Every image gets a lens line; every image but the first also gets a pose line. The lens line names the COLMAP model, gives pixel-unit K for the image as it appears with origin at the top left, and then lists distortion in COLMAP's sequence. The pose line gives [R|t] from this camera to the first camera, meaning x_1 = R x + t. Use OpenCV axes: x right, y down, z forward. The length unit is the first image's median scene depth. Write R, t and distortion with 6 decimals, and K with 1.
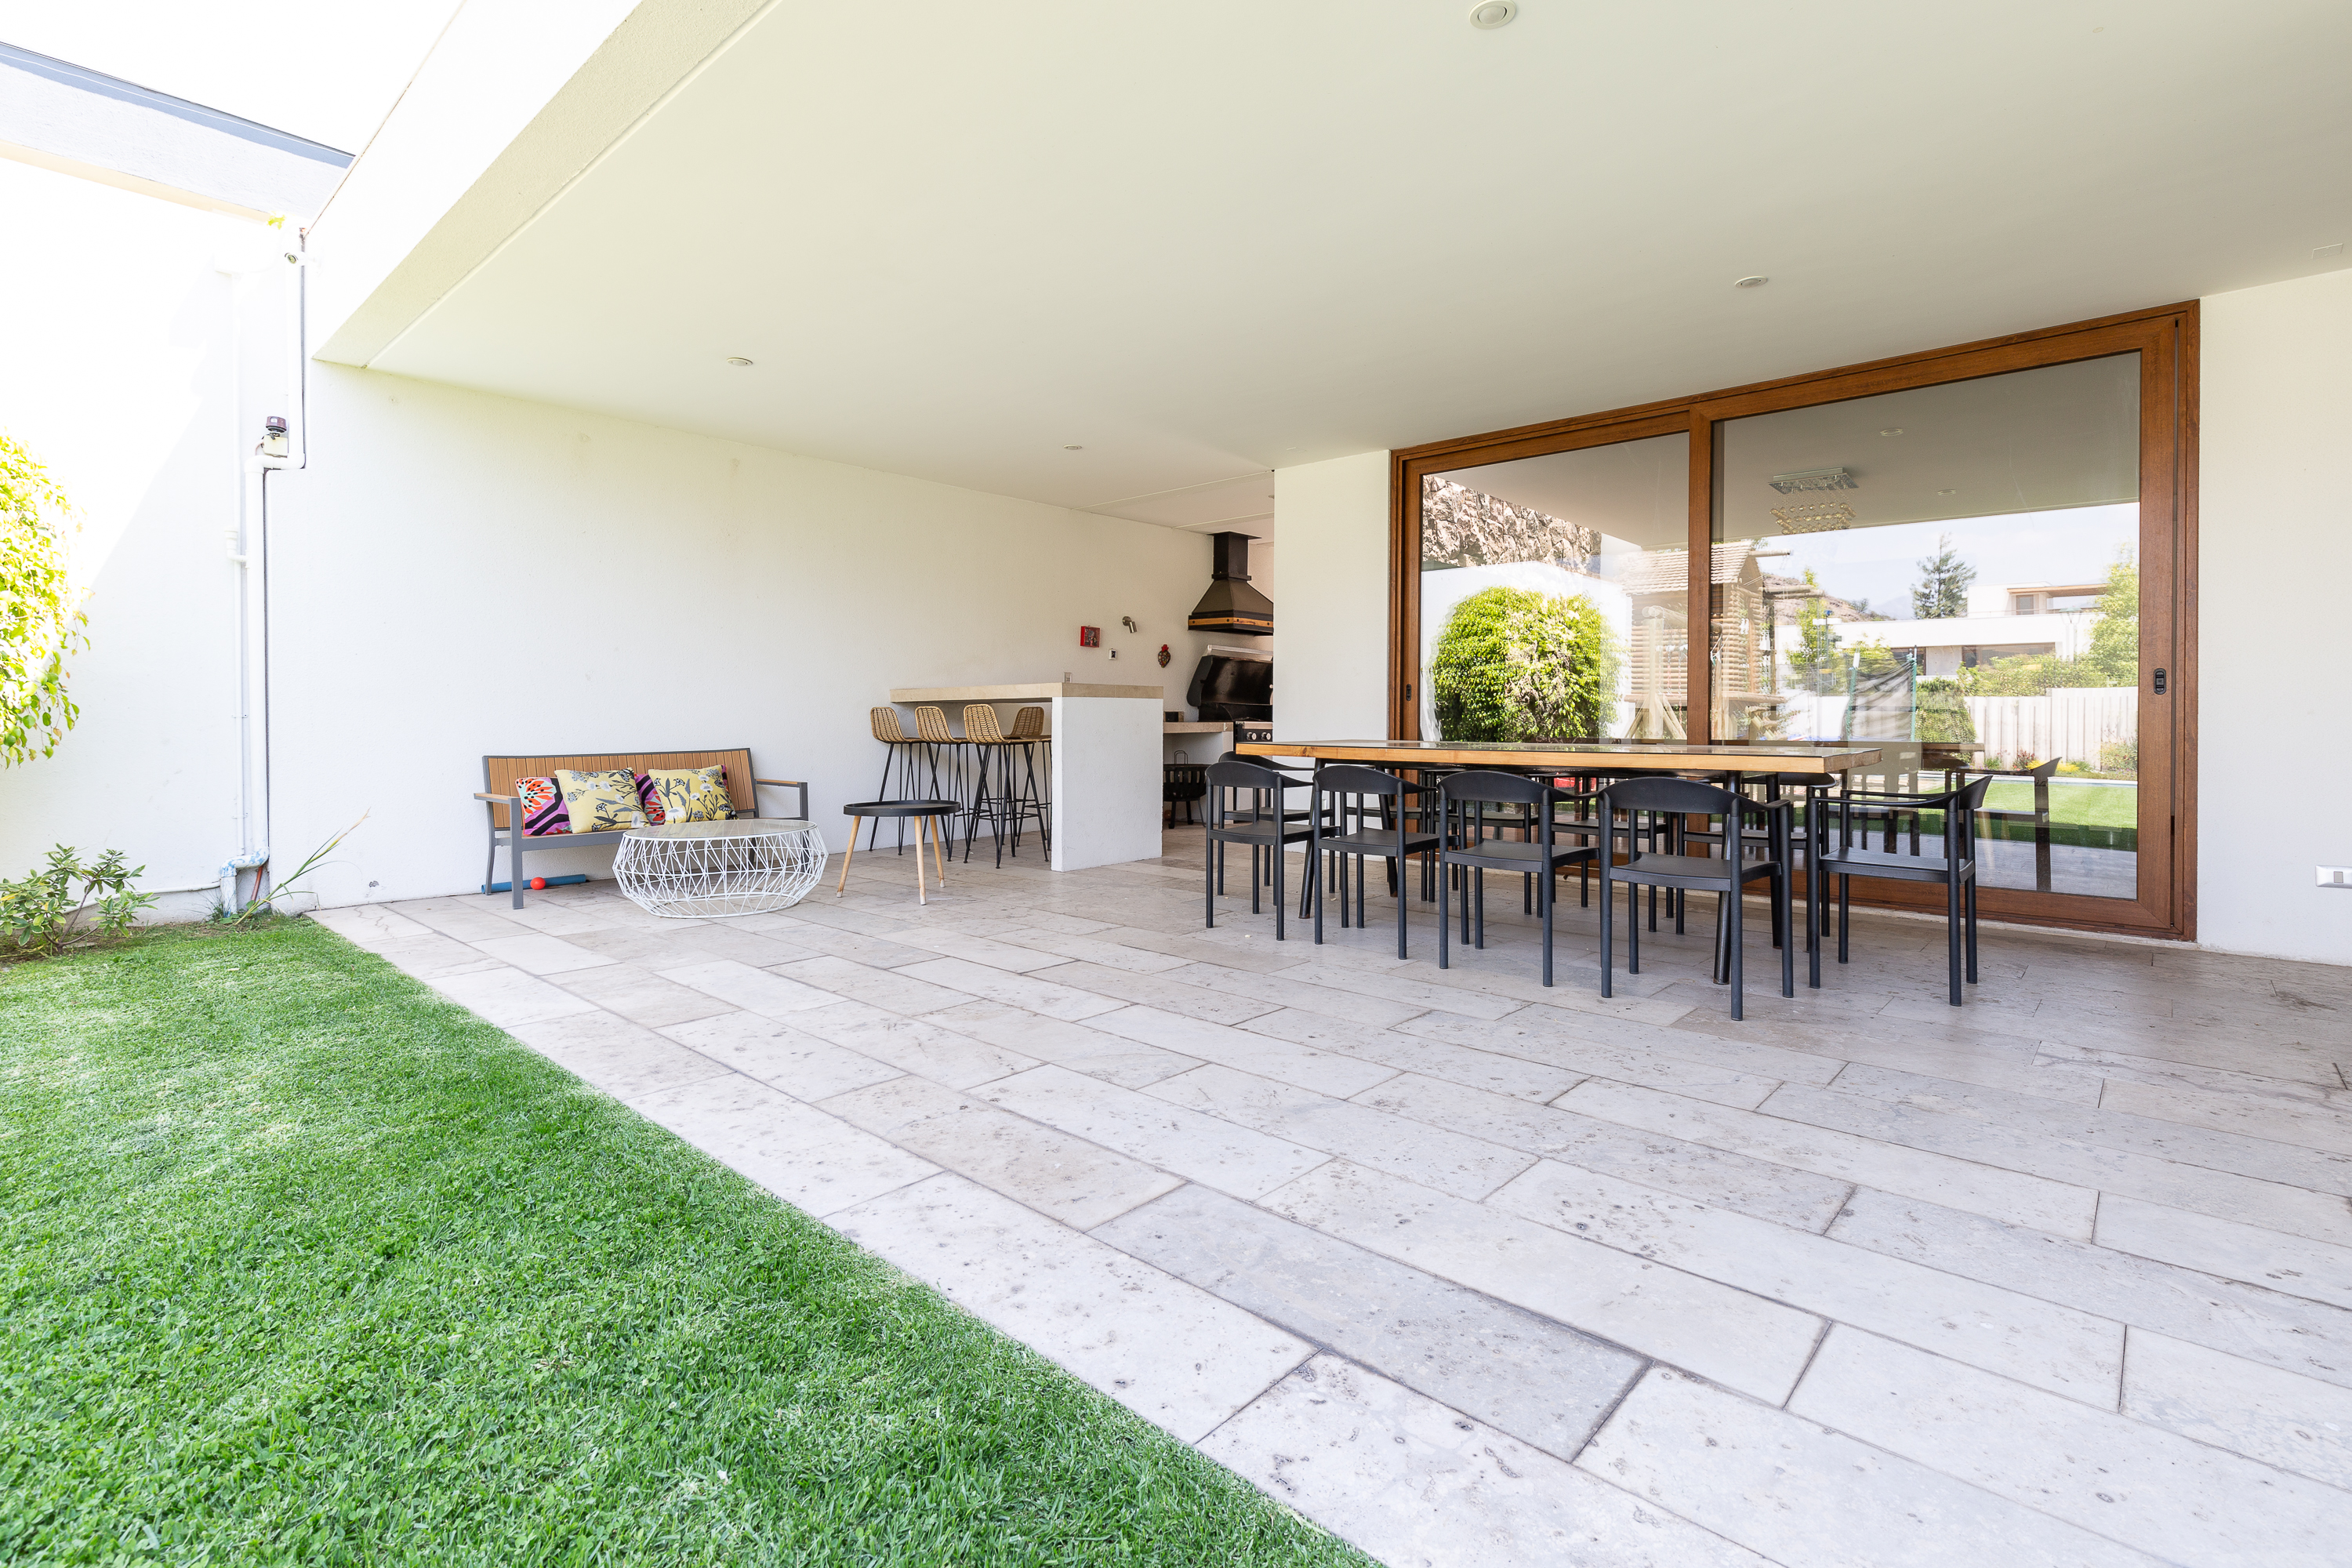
lens RADIAL K [[1064.3, 0, 1217.2], [0, 1064.3, 695.5], [0, 0, 1]] dist [-0.000501, -0.000715]
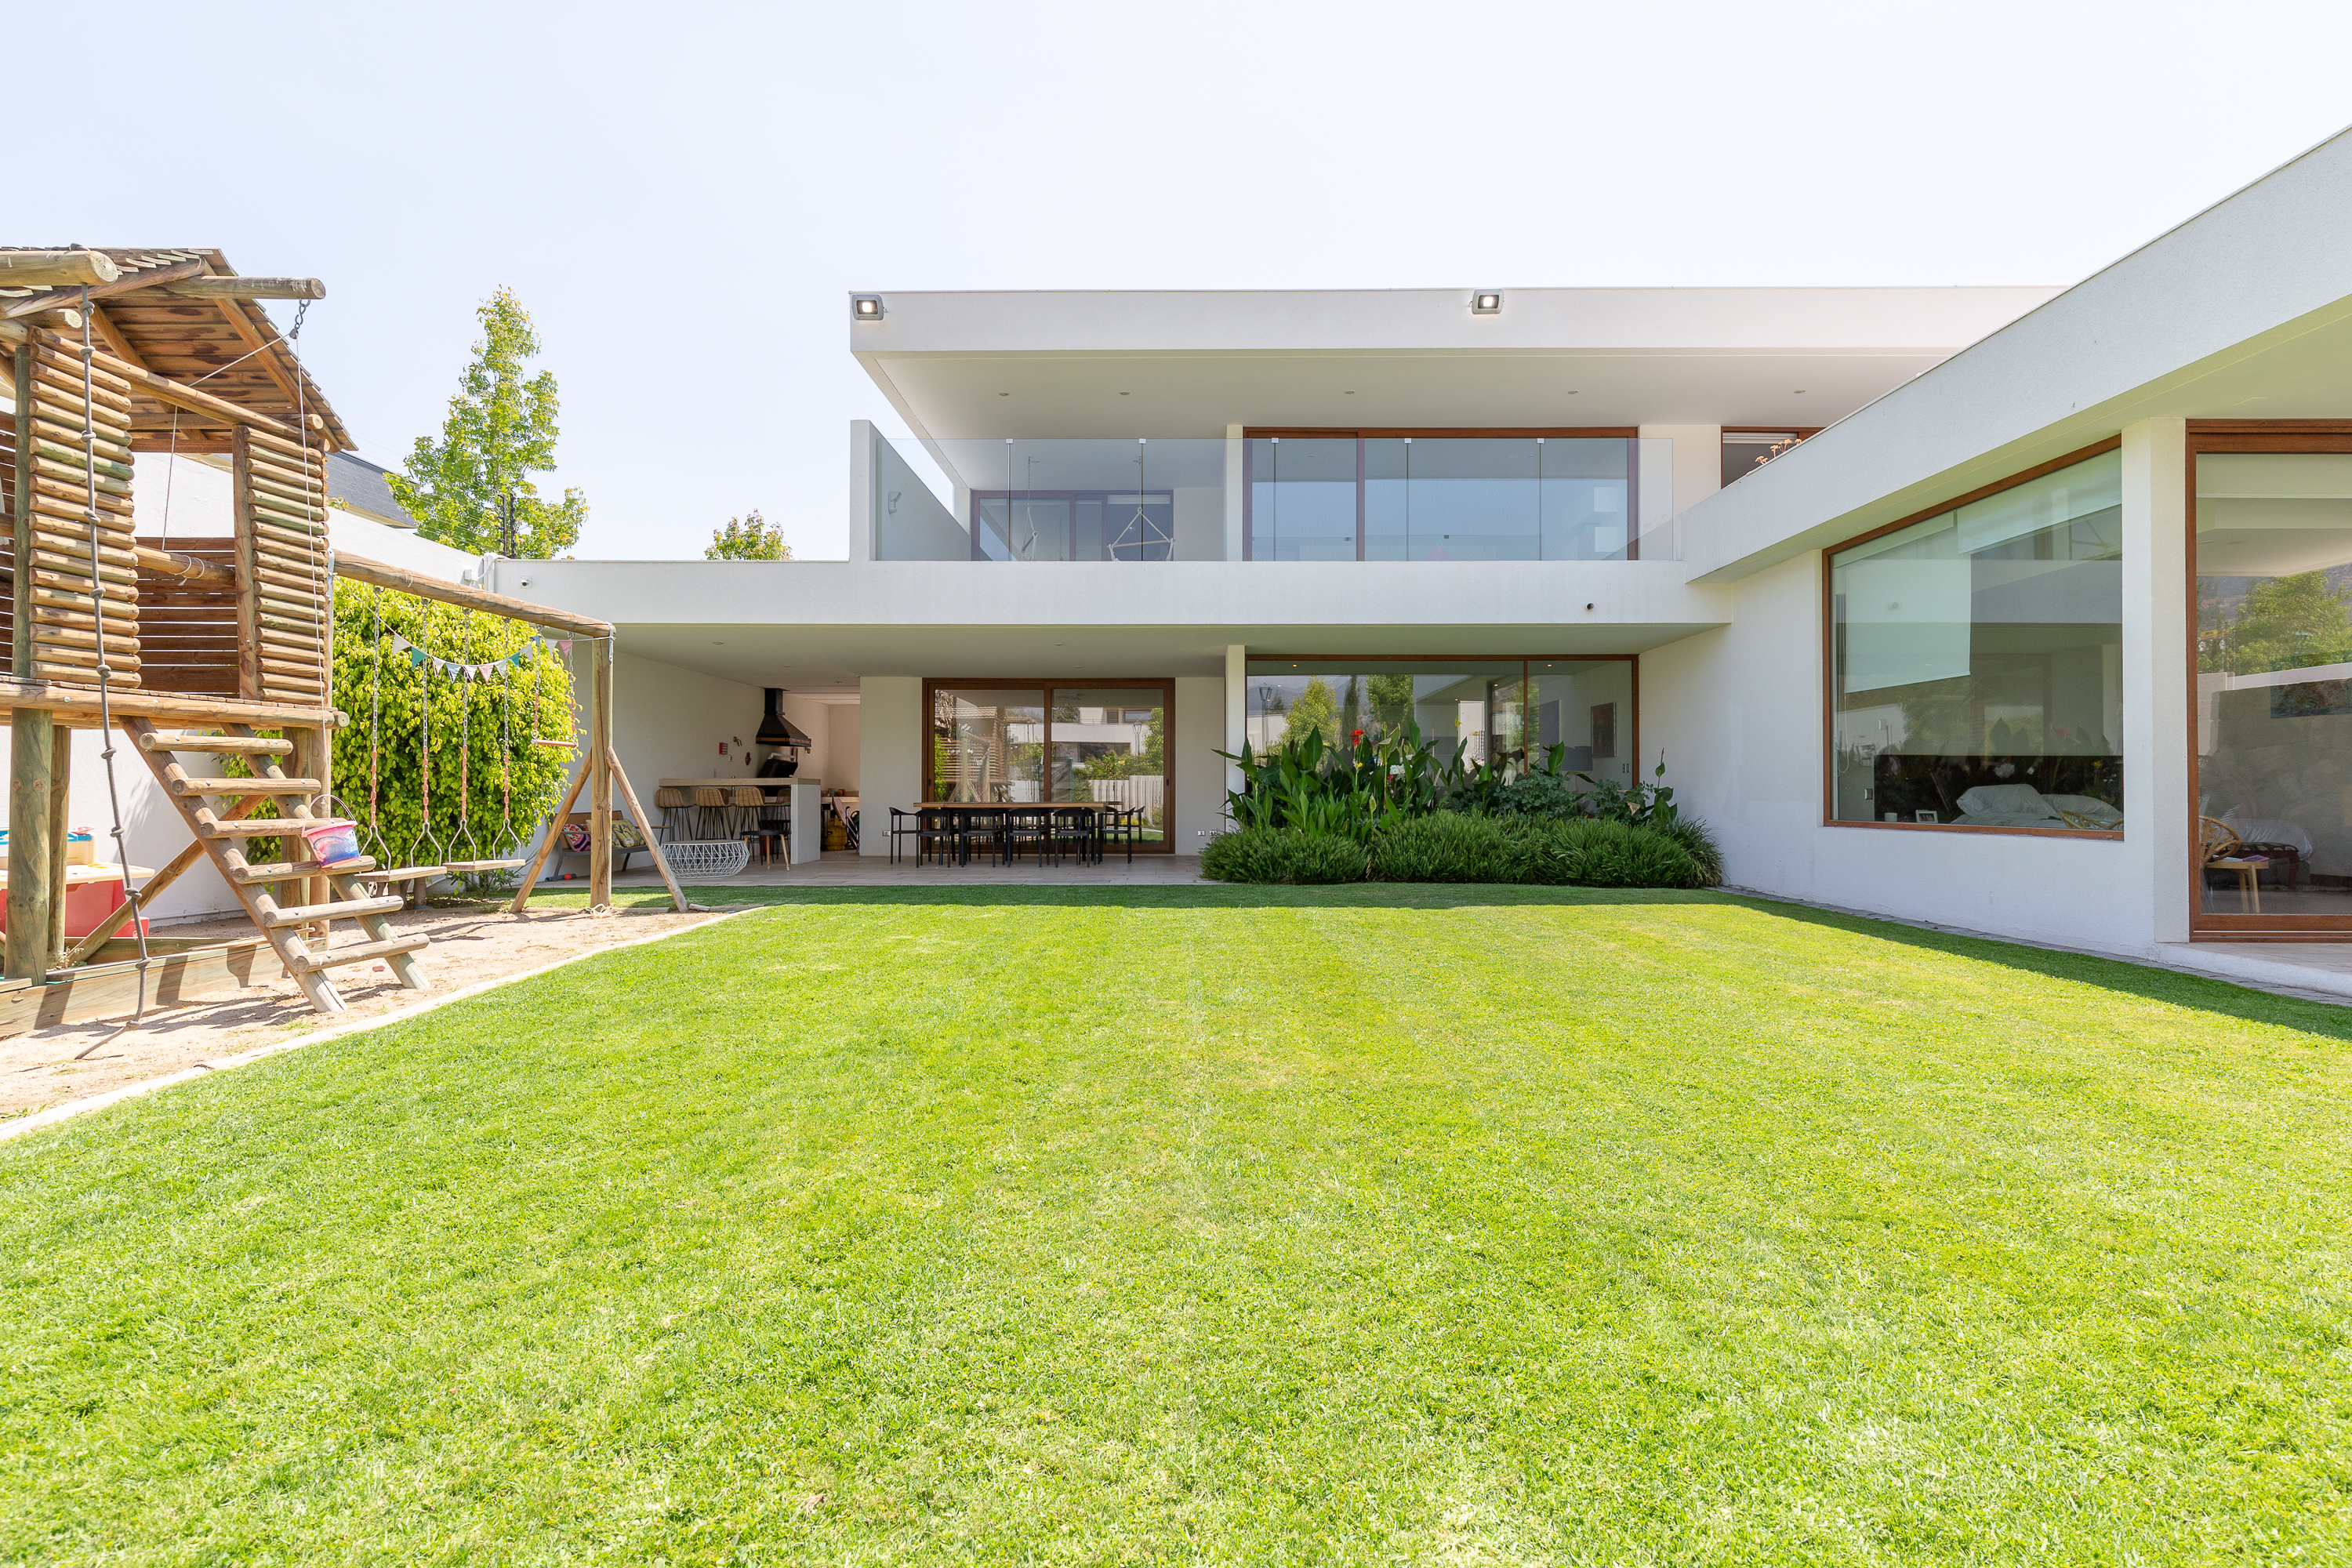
lens RADIAL K [[1064.3, 0, 1180.0], [0, 1064.3, 783.8], [0, 0, 1]] dist [-0.000501, -0.000715]
pose [[0.751920, -0.001225, 0.659253, -0.900781], [-0.003934, 0.999972, 0.006346, -0.012240], [-0.659242, -0.007365, 0.751895, -1.076883]]
